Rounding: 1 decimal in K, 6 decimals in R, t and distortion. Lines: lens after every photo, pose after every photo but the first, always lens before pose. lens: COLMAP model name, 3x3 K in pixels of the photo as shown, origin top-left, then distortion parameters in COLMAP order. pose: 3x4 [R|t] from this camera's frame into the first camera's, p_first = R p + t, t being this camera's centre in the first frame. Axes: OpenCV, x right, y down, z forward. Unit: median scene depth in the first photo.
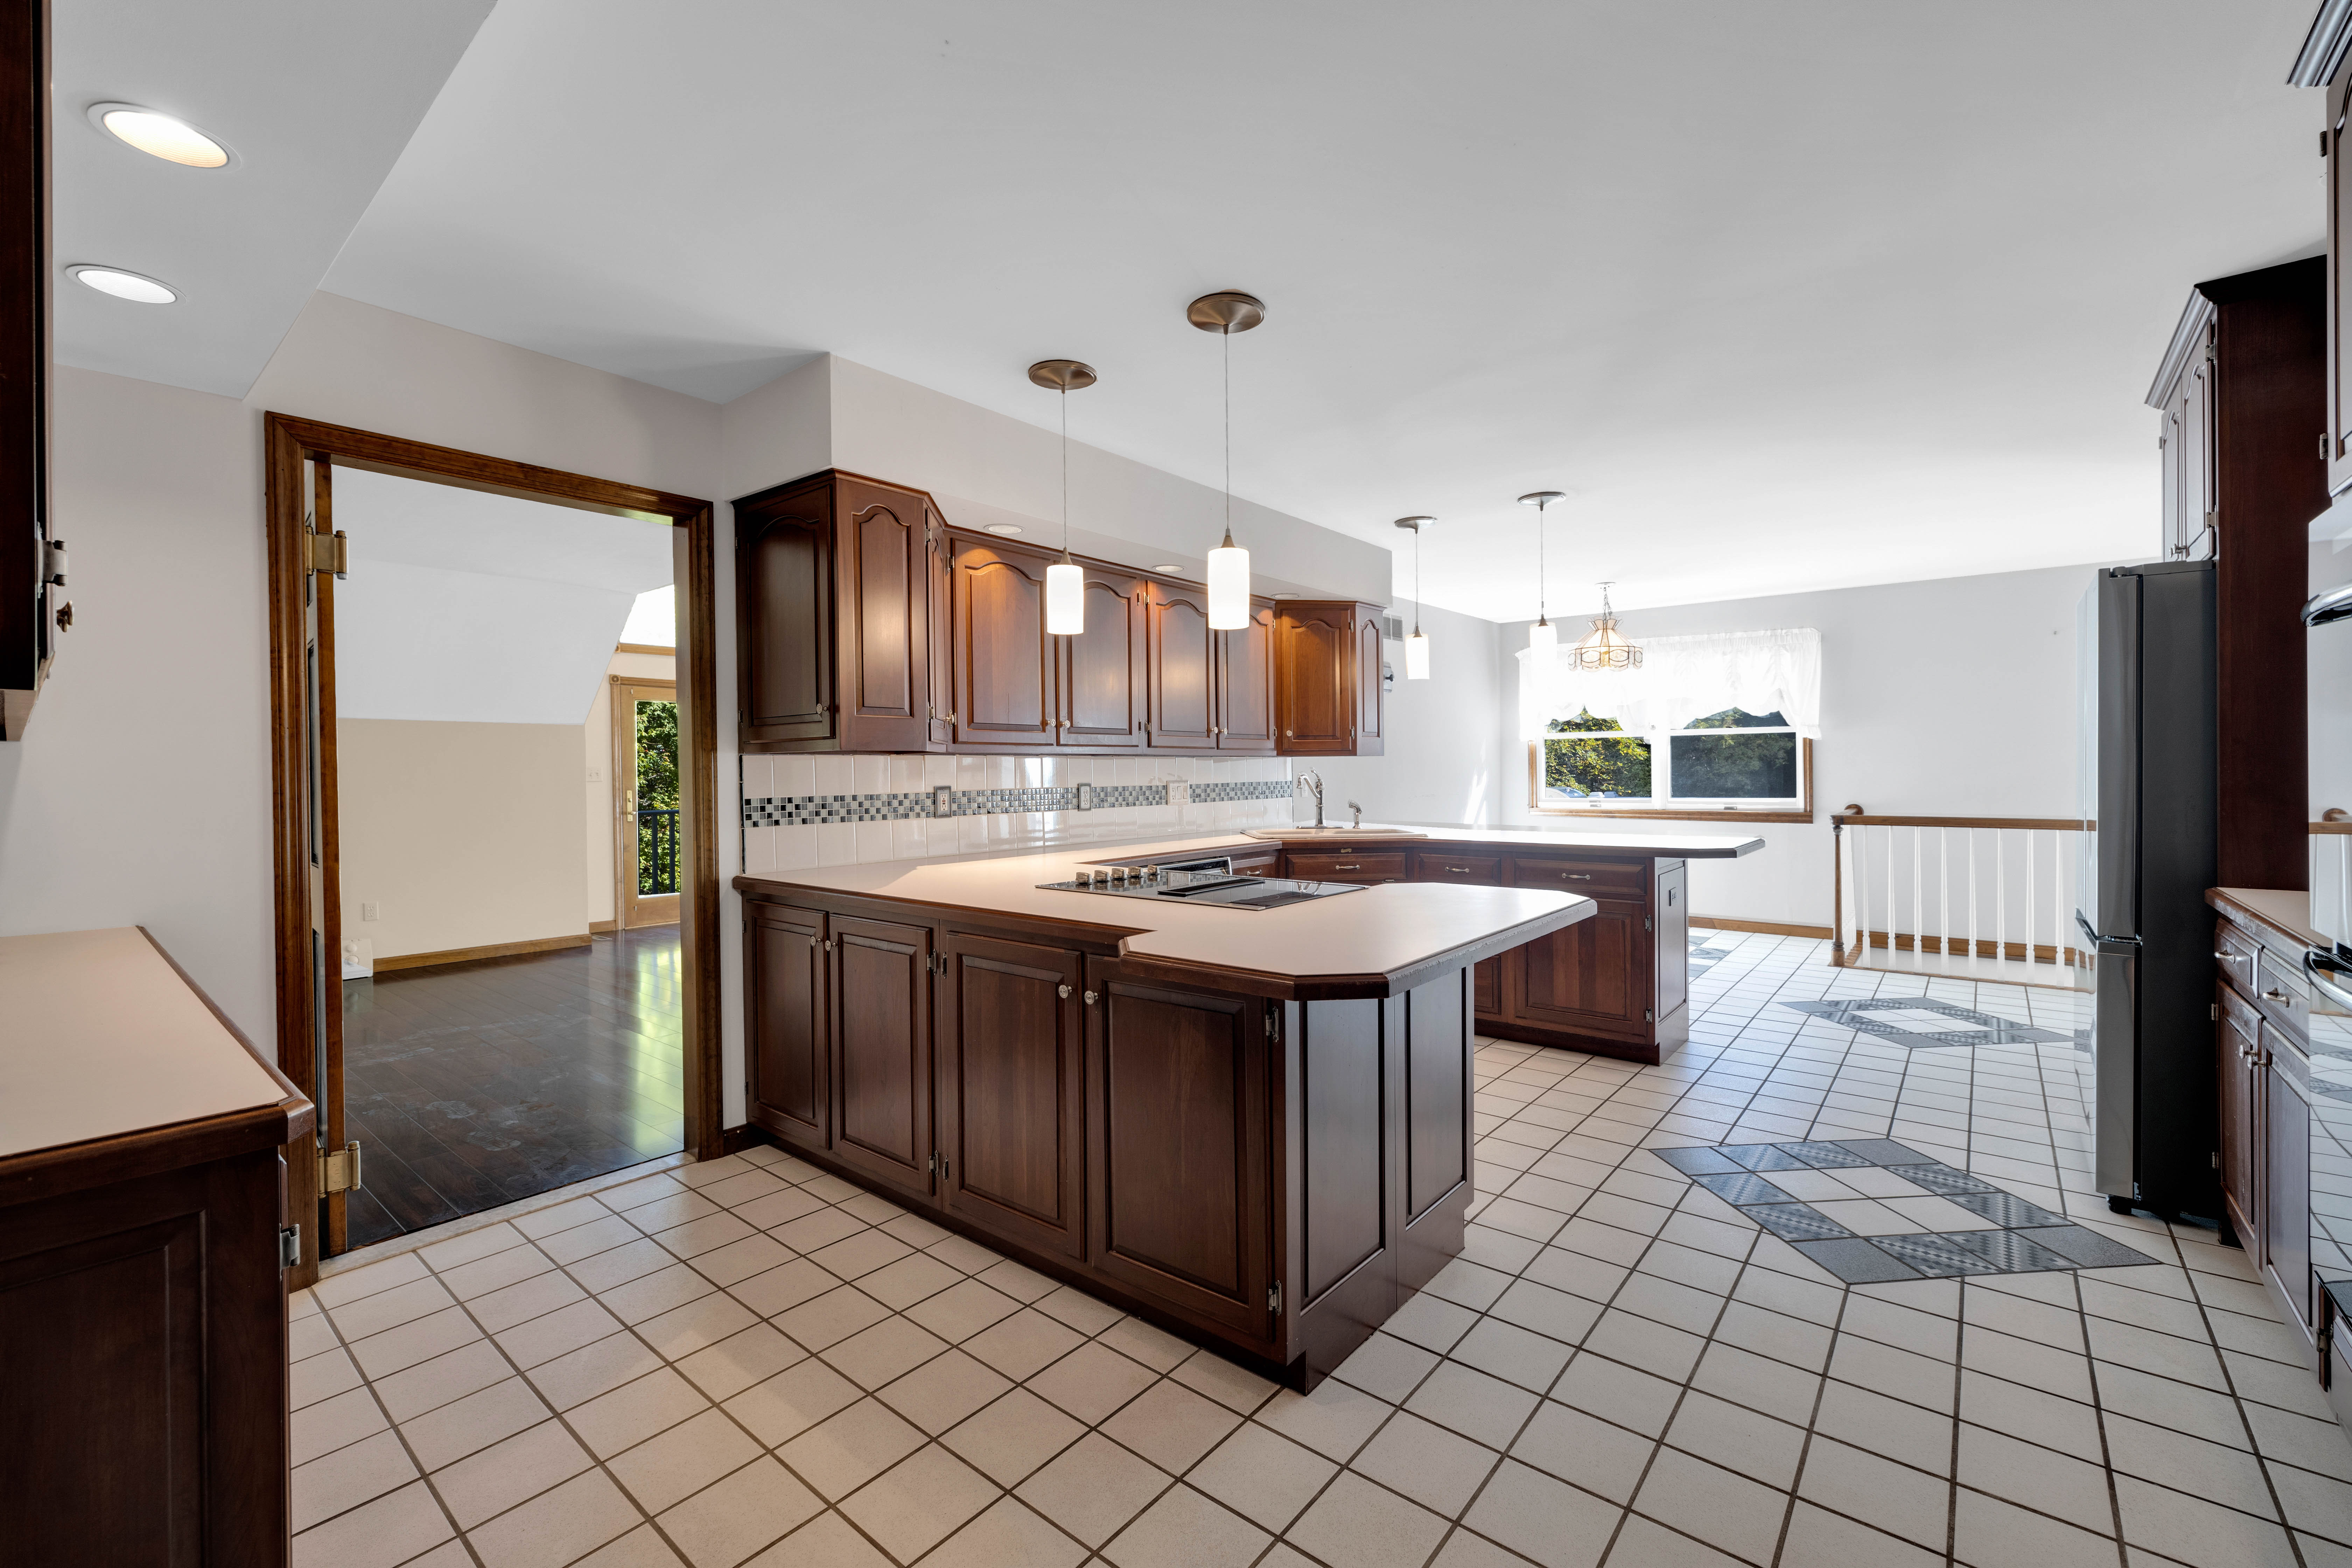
lens RADIAL K [[981.0, 0, 1160.1], [0, 981.0, 771.8], [0, 0, 1]] dist [0.000100, 0.000009]
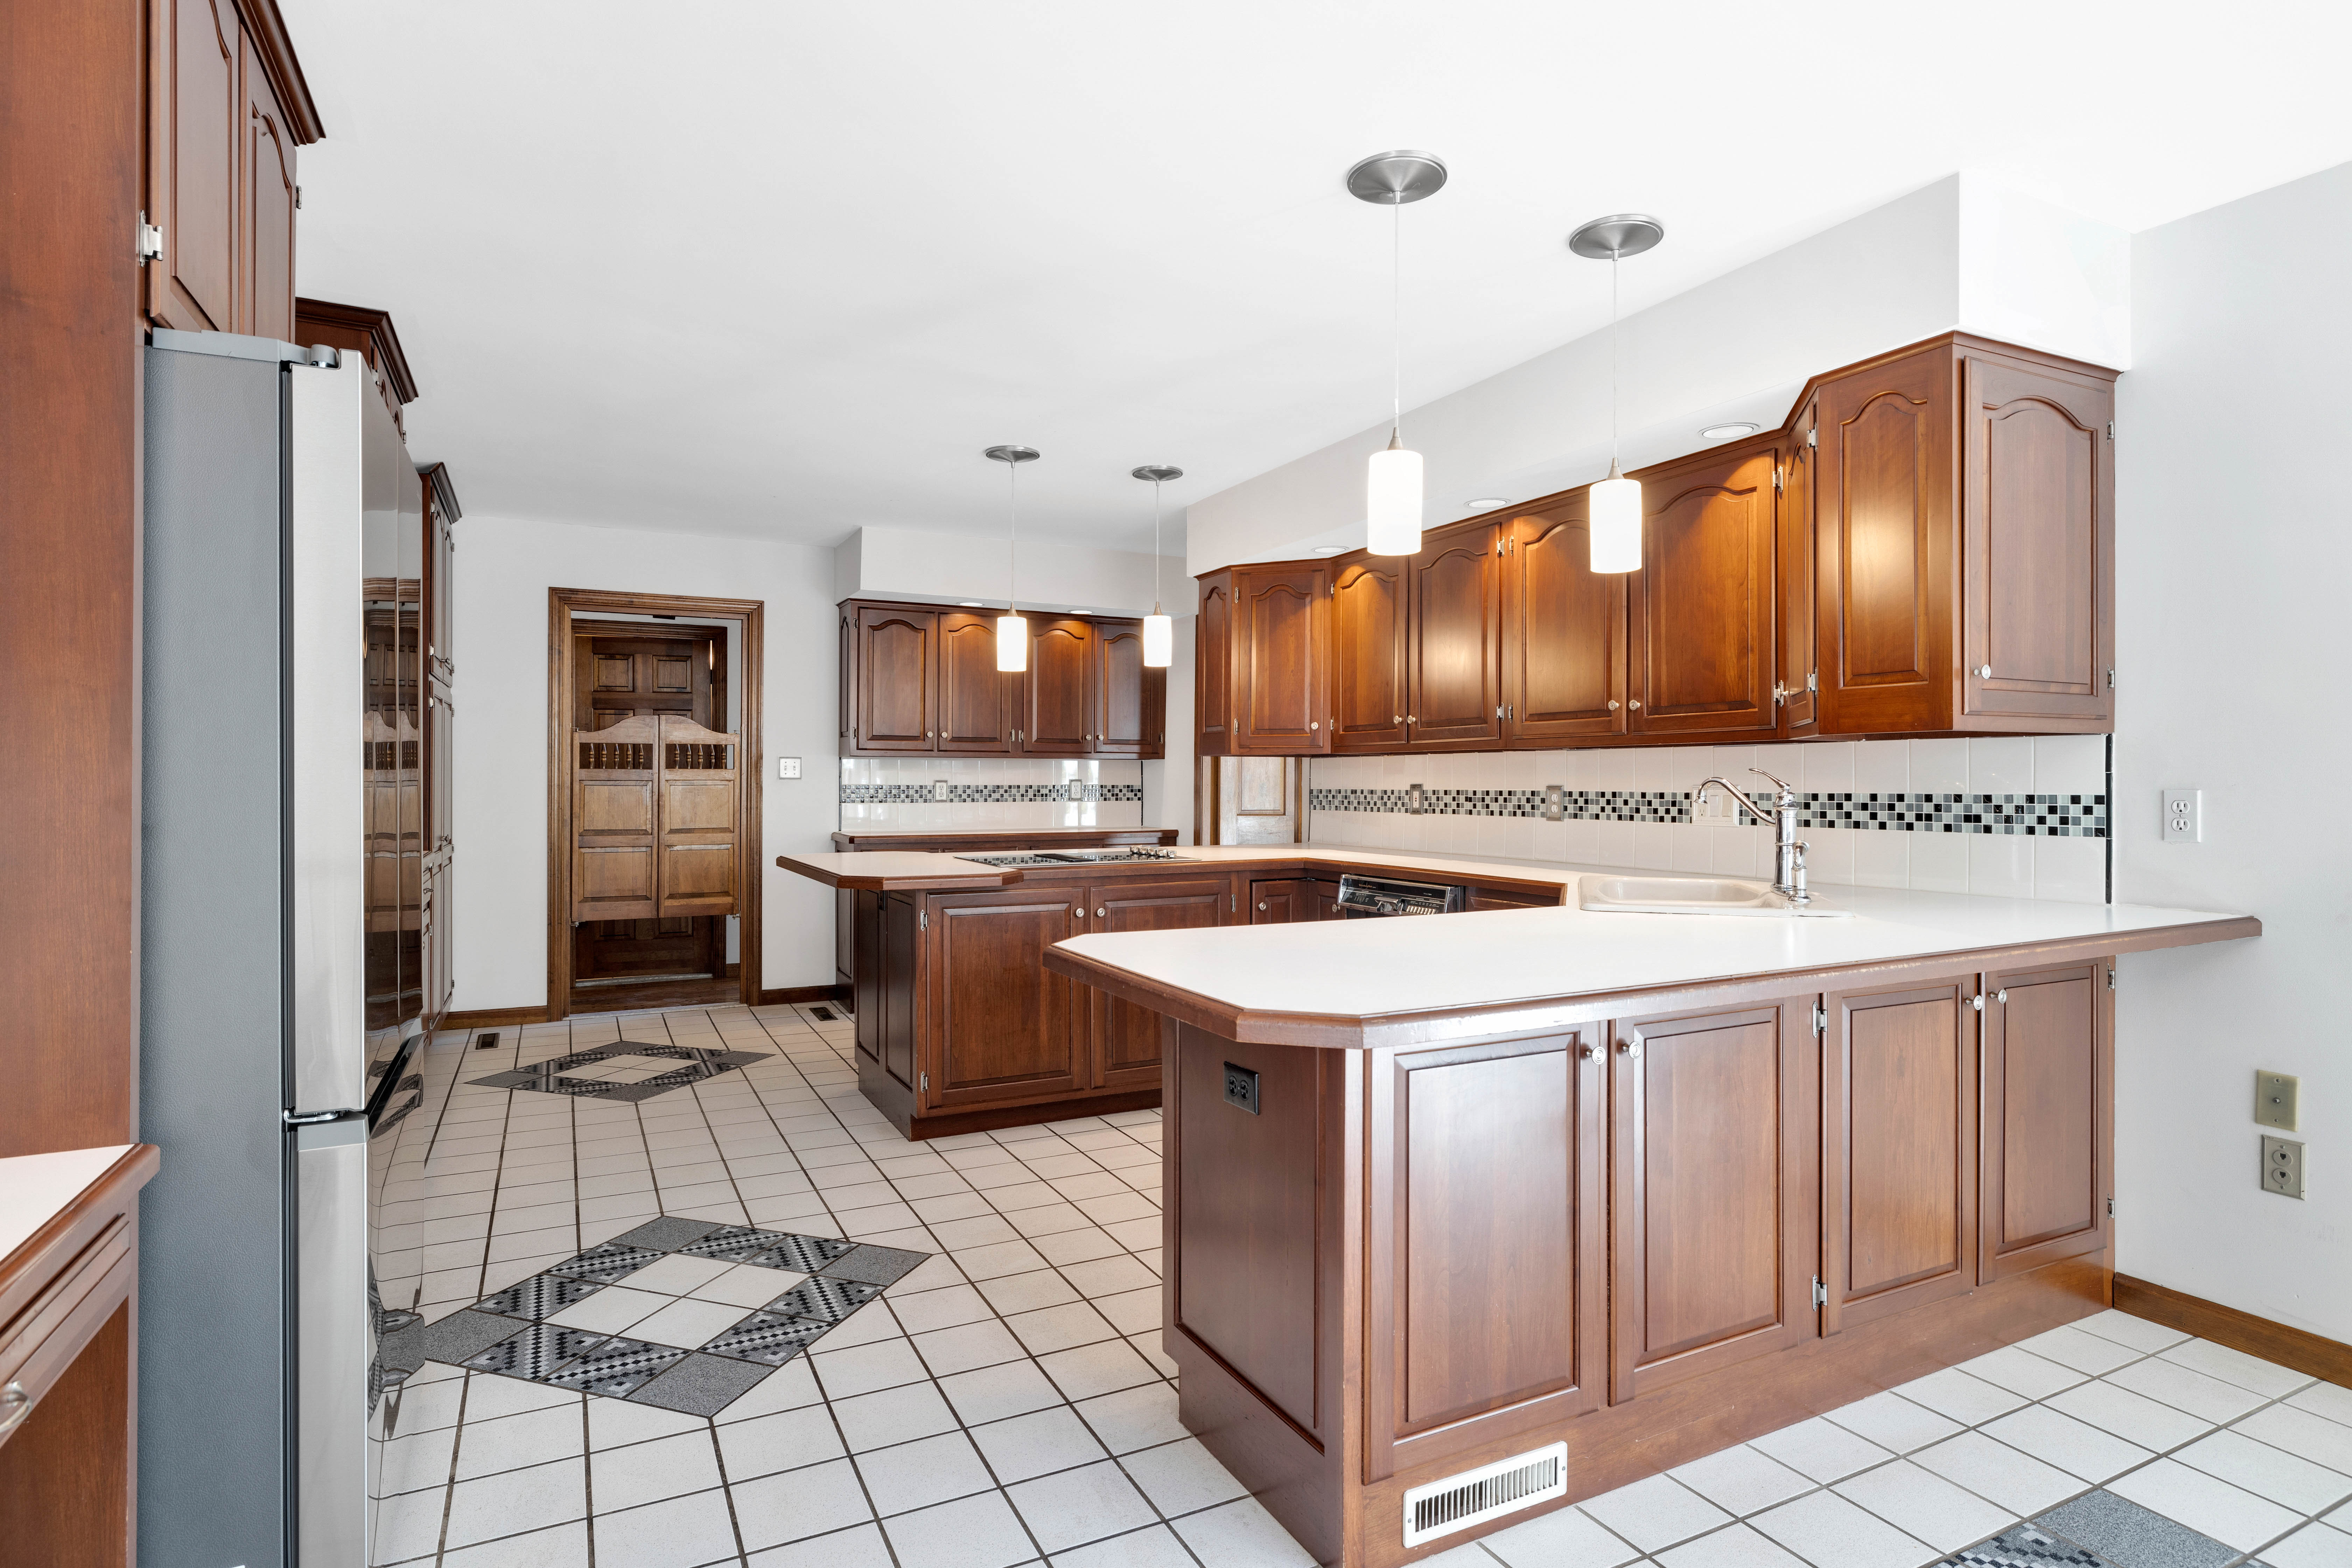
lens RADIAL K [[1201.4, 0, 1173.8], [0, 1201.4, 774.5], [0, 0, 1]] dist [-0.003460, 0.002047]
pose [[-0.387121, 0.006460, -0.922006, 1.106335], [0.001851, 0.999979, 0.006230, -0.004171], [0.922027, 0.000705, -0.387125, 1.315141]]
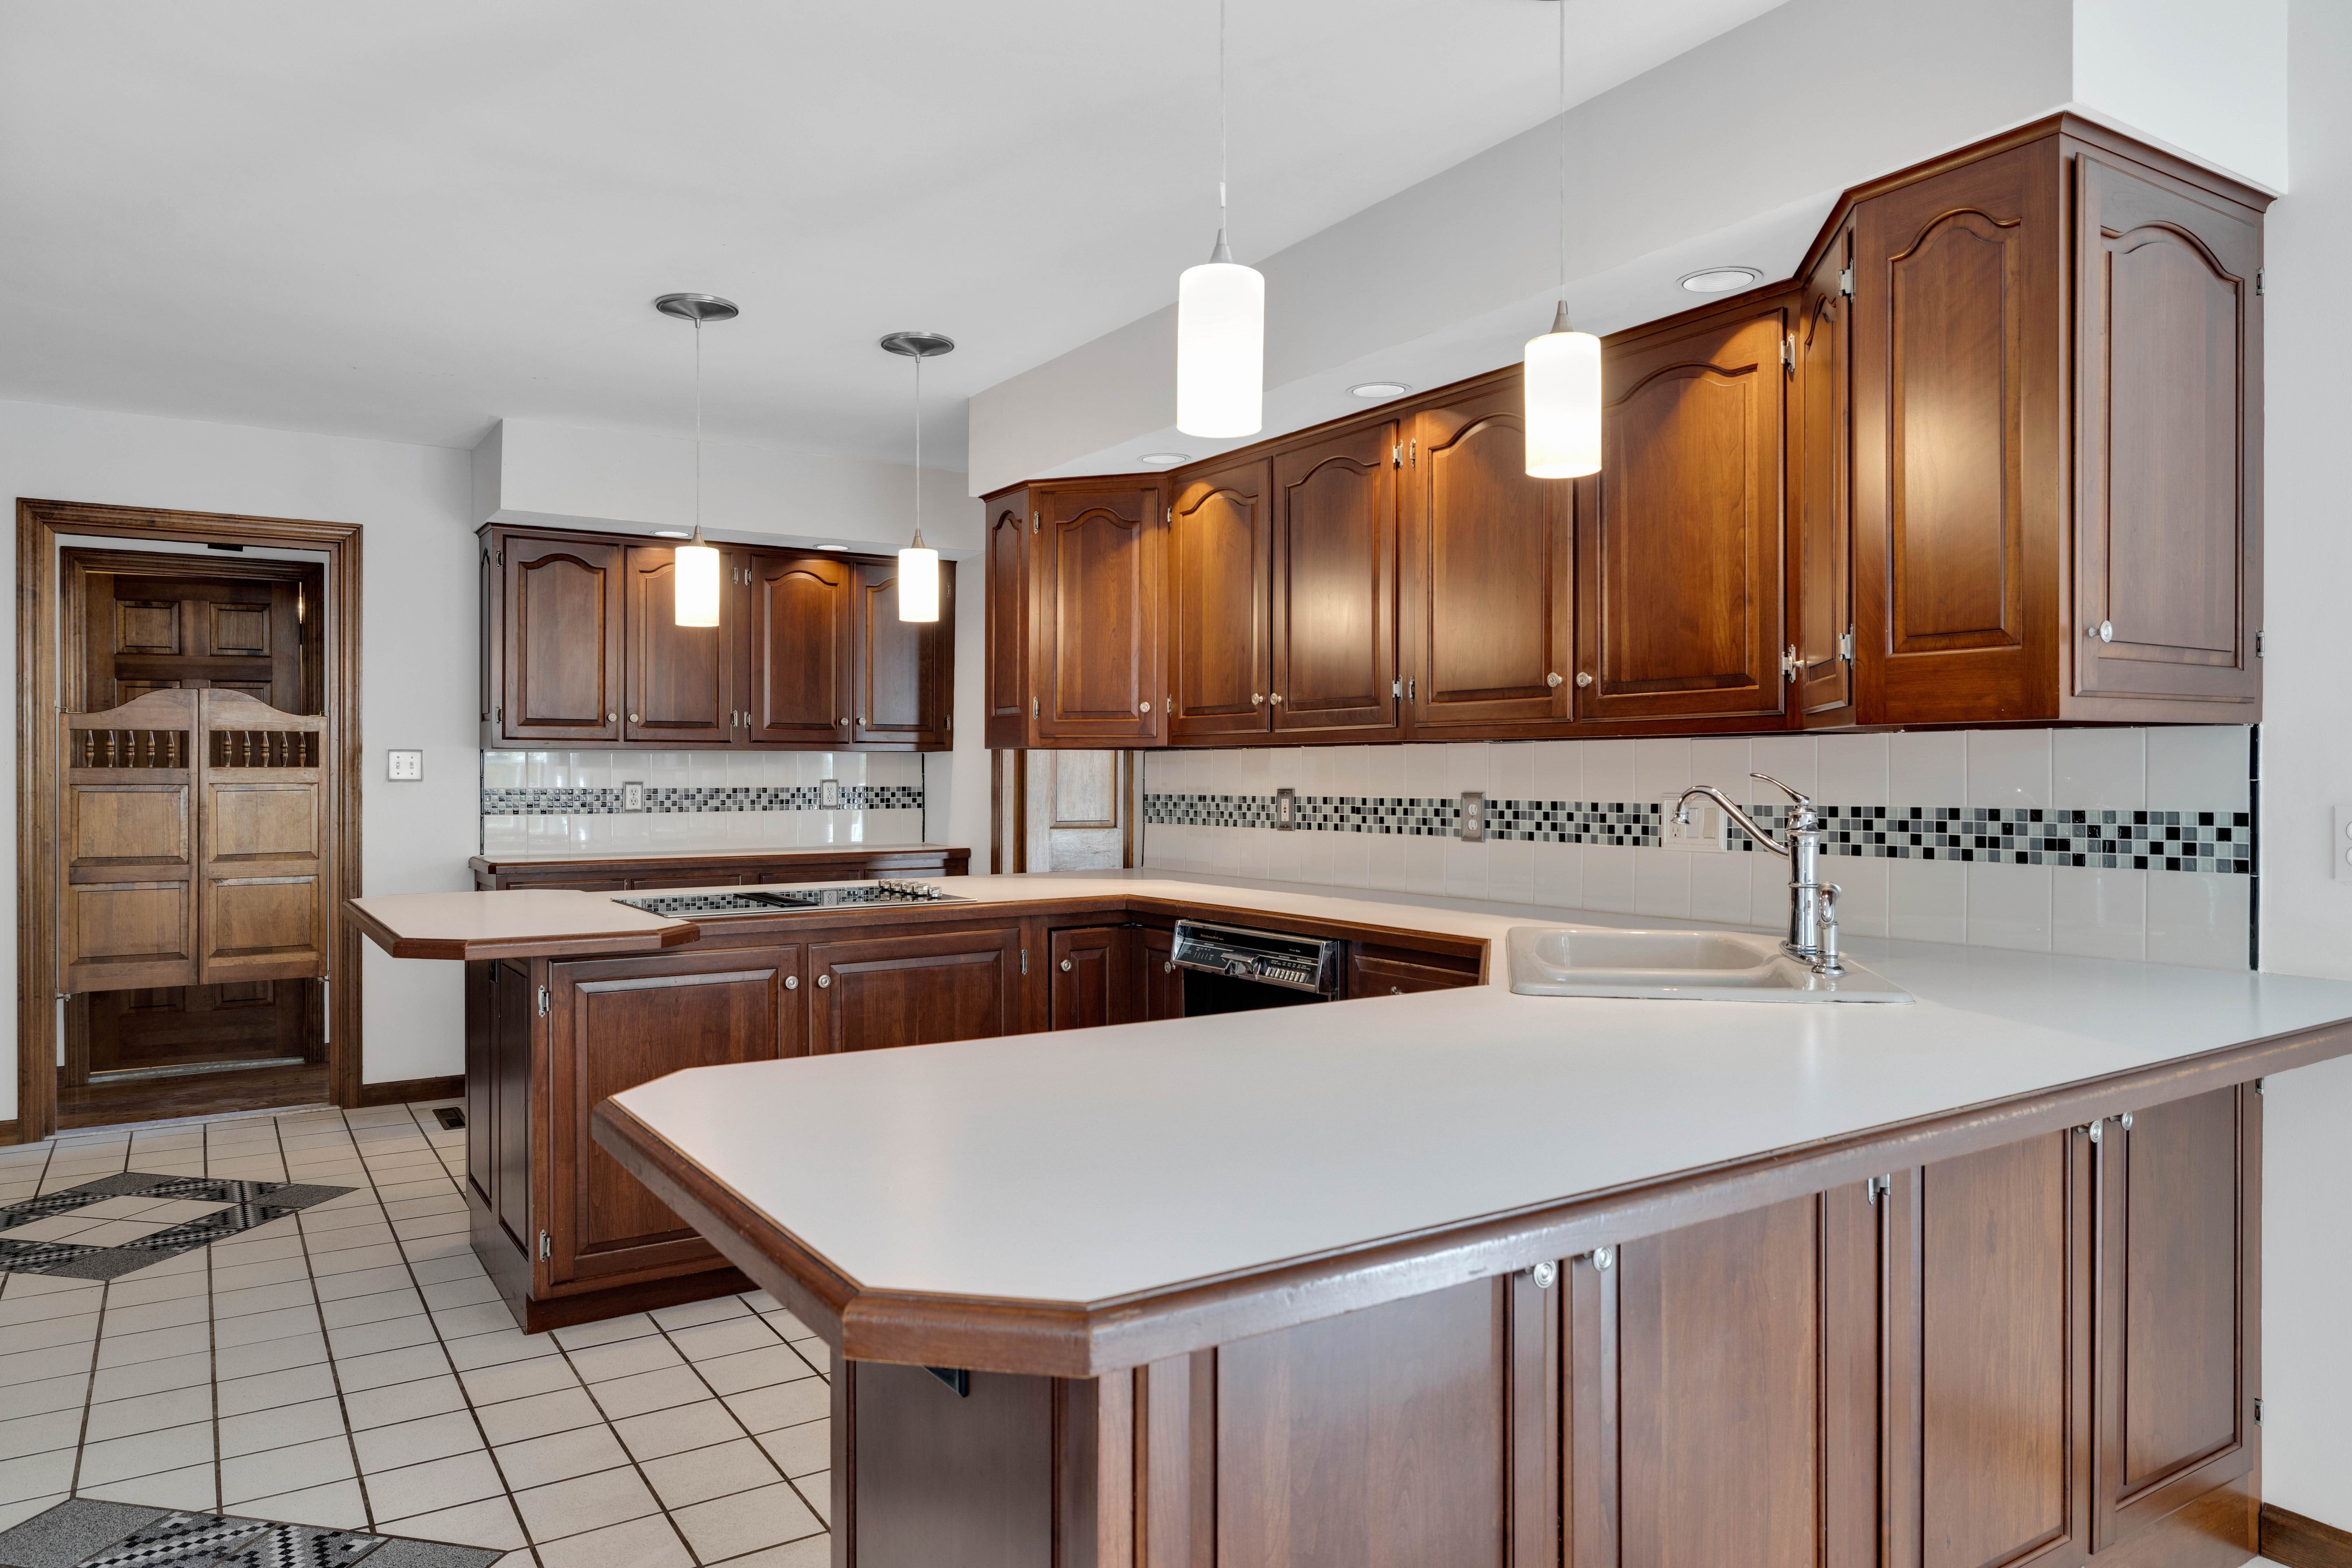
lens RADIAL K [[1500.4, 0, 1162.8], [0, 1500.4, 774.9], [0, 0, 1]] dist [0.000696, 0.003779]
pose [[-0.290406, 0.013480, -0.956809, 0.947424], [0.002906, 0.999909, 0.013205, -0.011724], [0.956899, 0.001054, -0.290419, 1.301378]]
